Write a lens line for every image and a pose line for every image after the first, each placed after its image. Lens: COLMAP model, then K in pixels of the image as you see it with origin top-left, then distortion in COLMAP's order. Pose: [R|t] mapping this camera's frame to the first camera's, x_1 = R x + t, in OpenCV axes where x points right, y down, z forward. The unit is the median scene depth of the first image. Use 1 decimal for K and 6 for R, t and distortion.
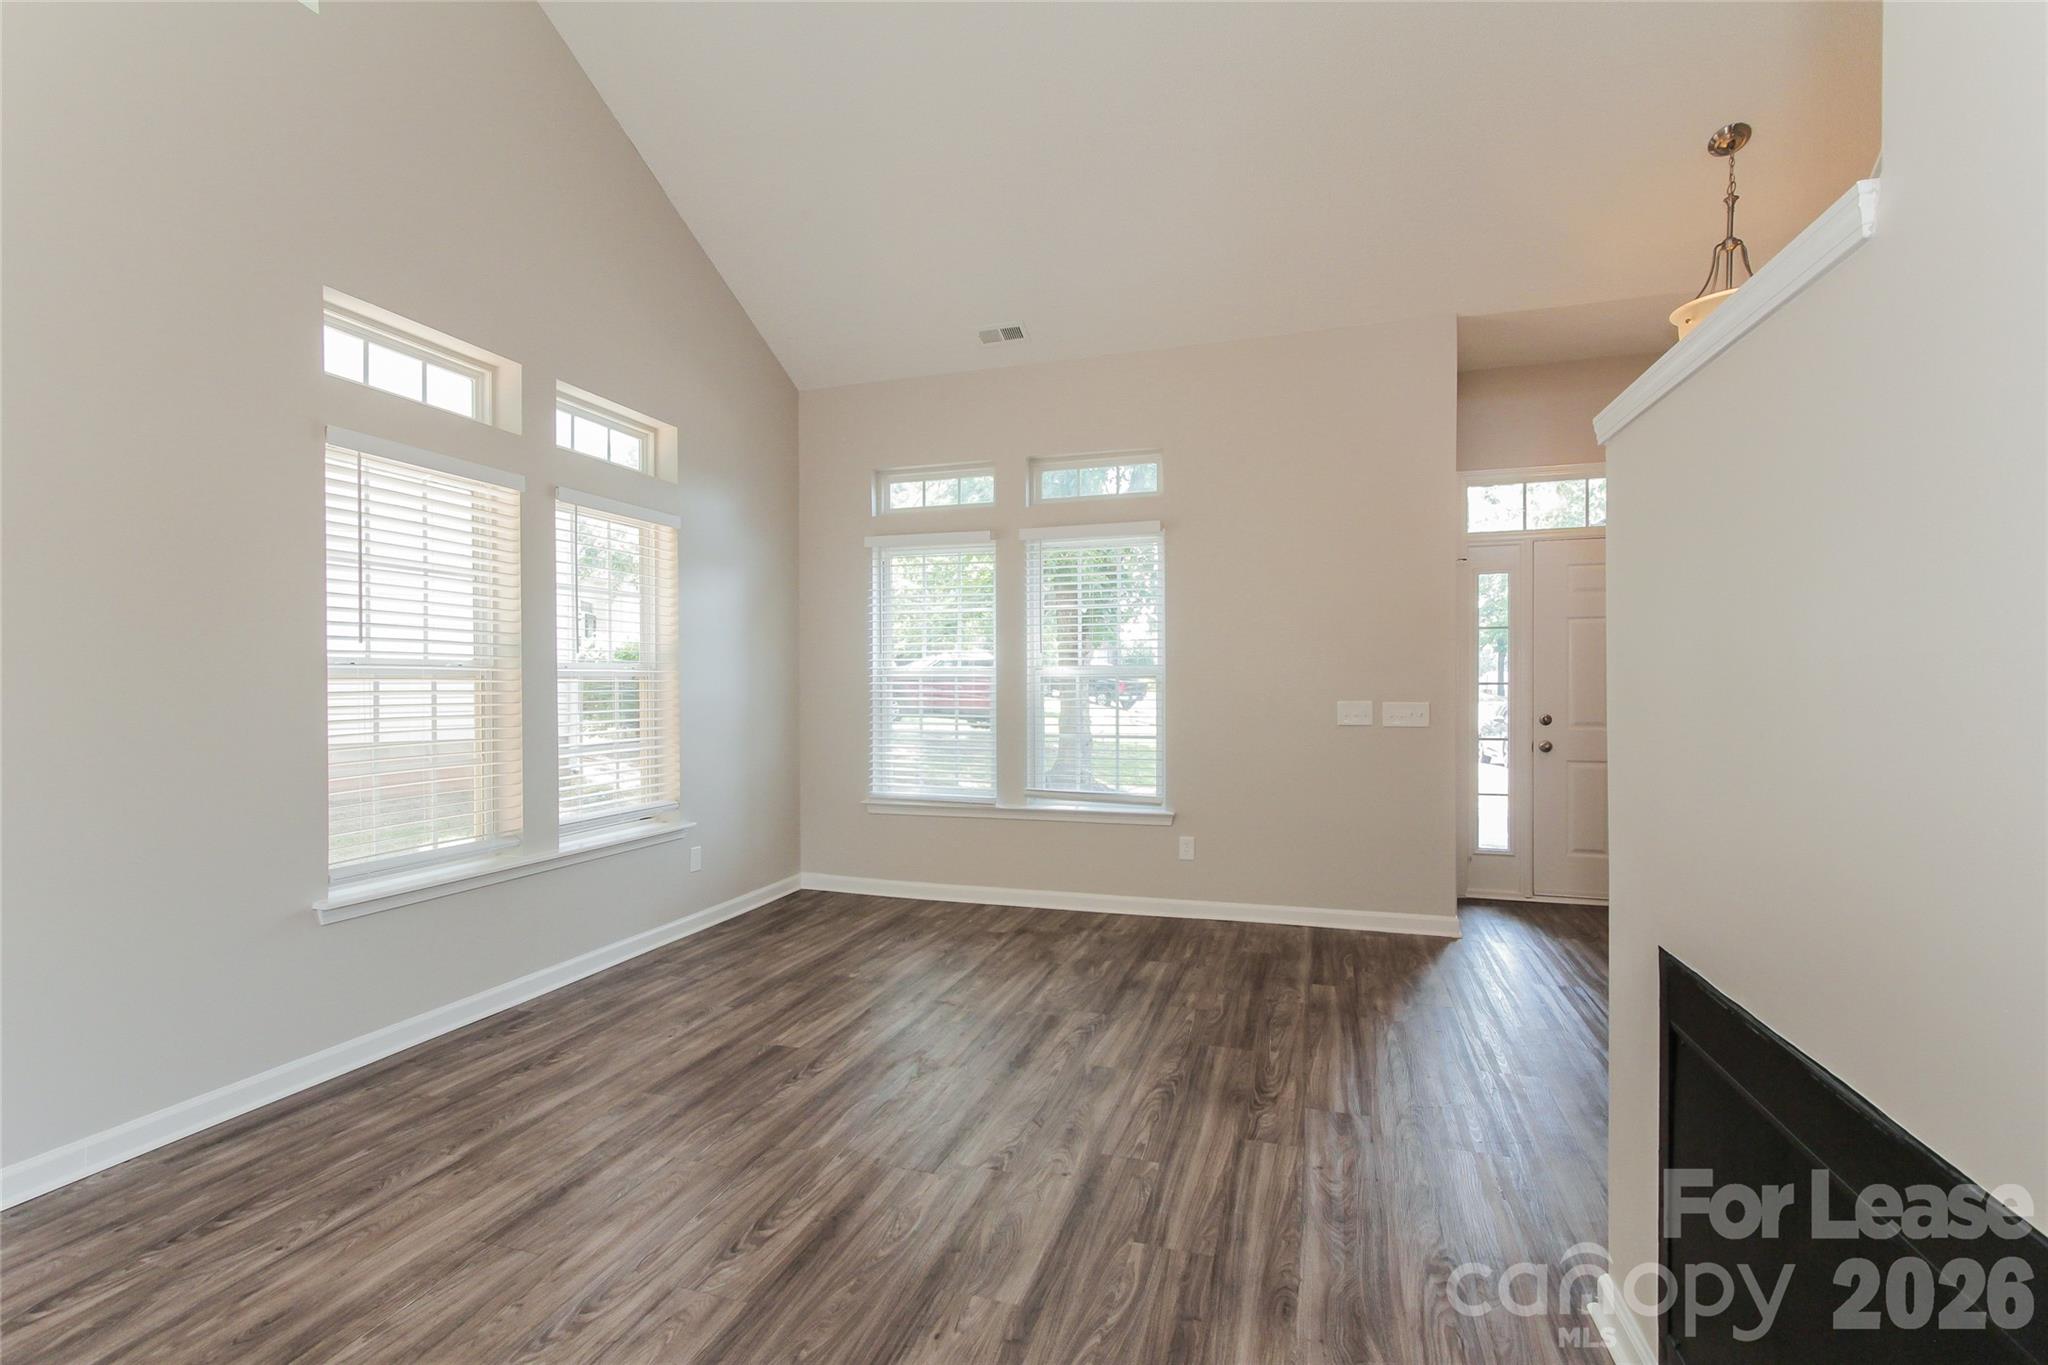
lens RADIAL K [[947.8, 0, 1024.0], [0, 947.8, 682.5], [0, 0, 1]] dist [0.001568, 0.000415]
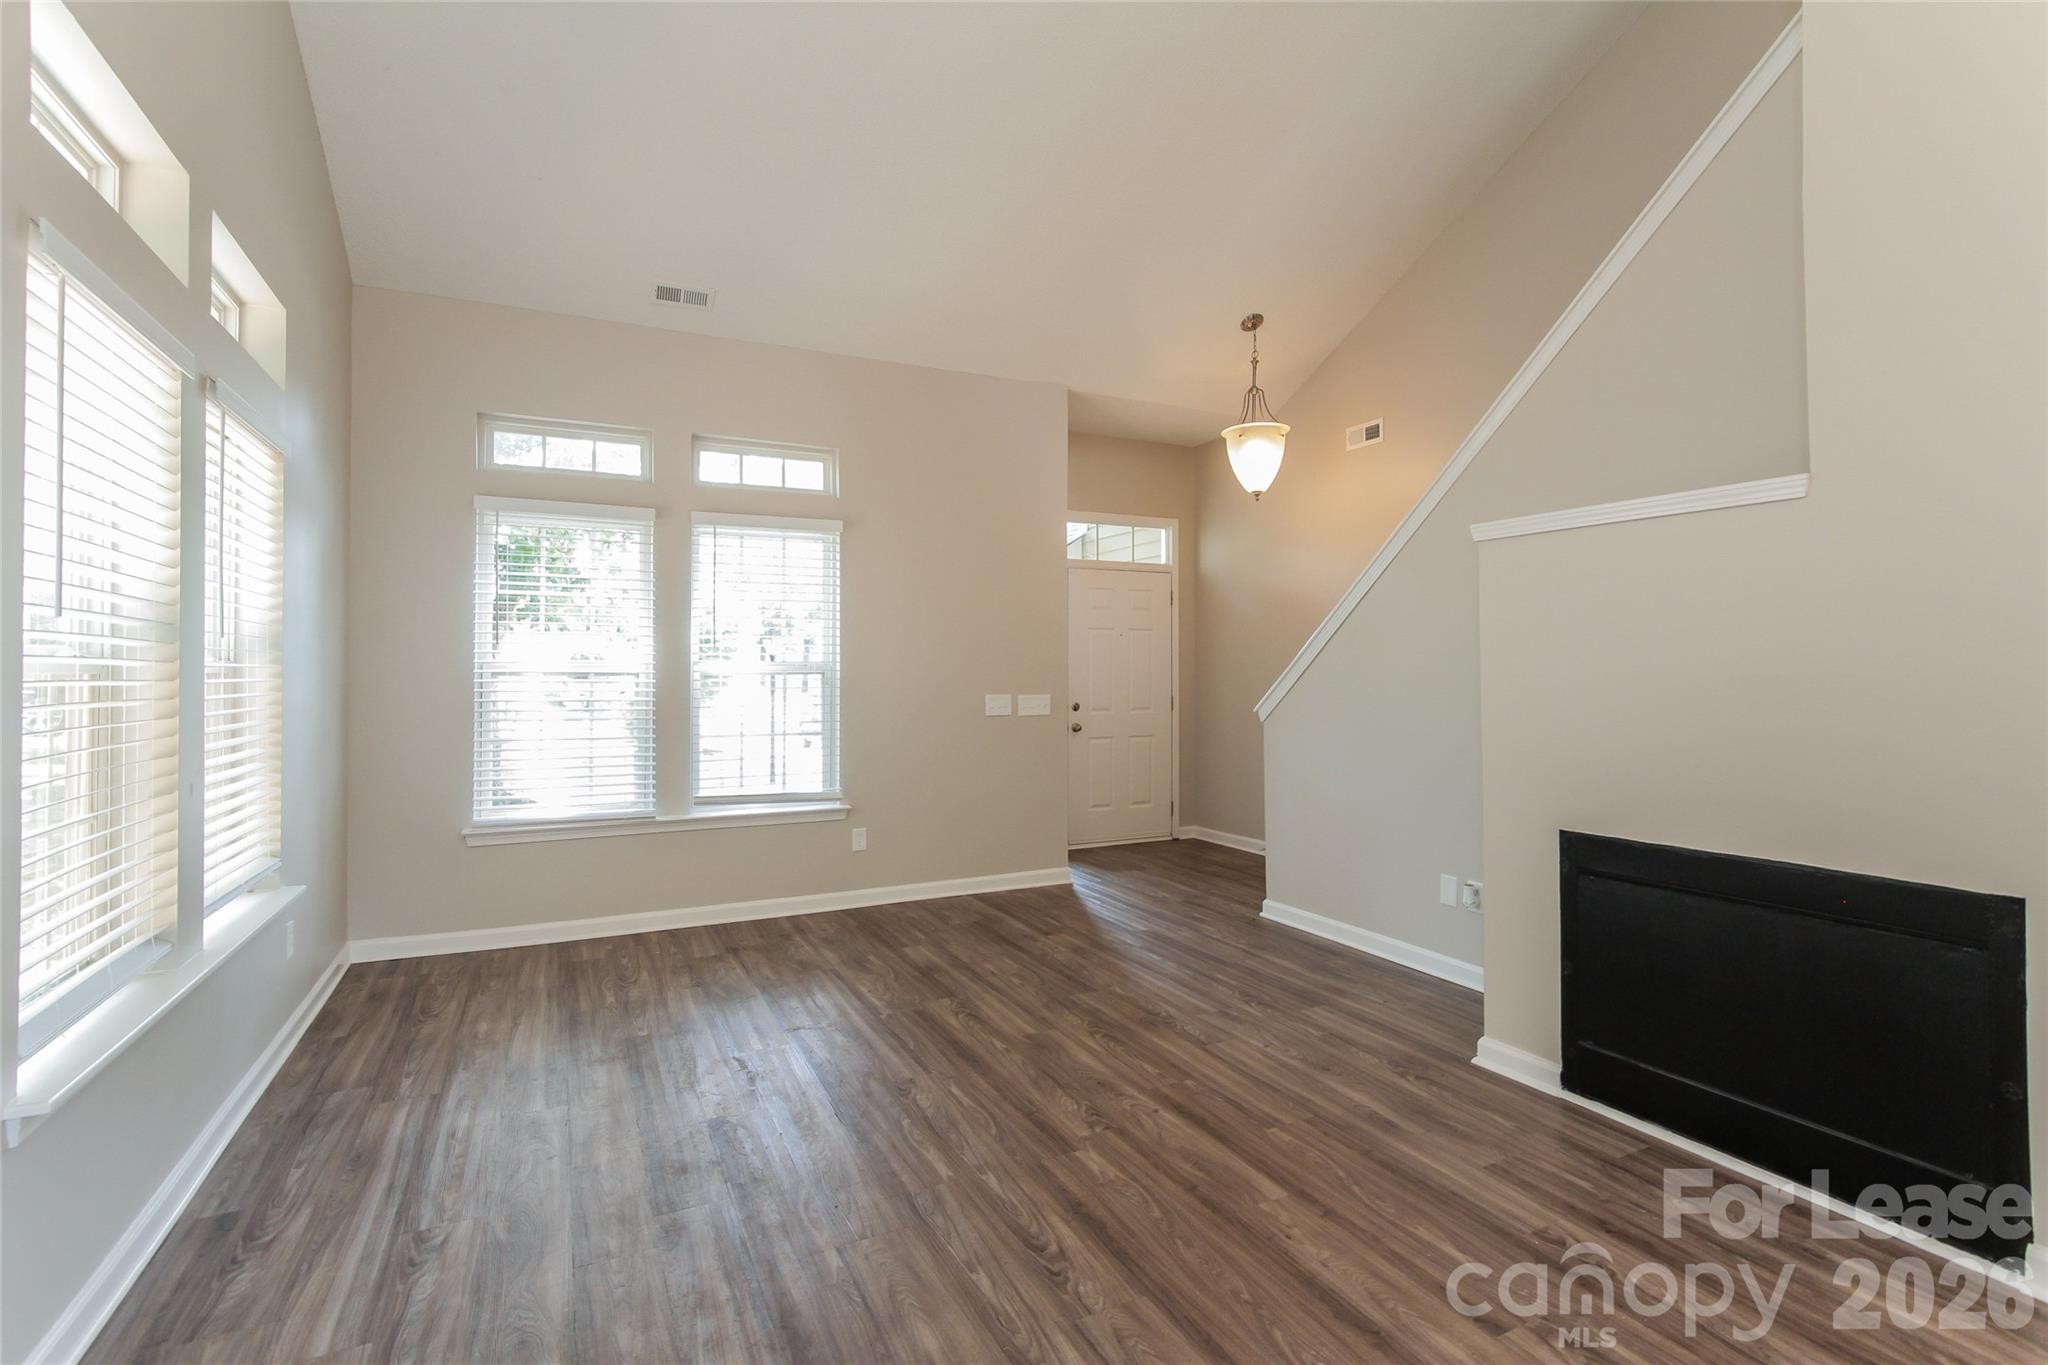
lens RADIAL K [[941.0, 0, 1025.1], [0, 941.0, 656.5], [0, 0, 1]] dist [-0.007329, 0.000224]
pose [[0.718645, 0.012944, 0.695256, -0.523832], [0.000528, 0.999816, -0.019159, -0.005998], [-0.695377, 0.014136, 0.718507, 0.171825]]
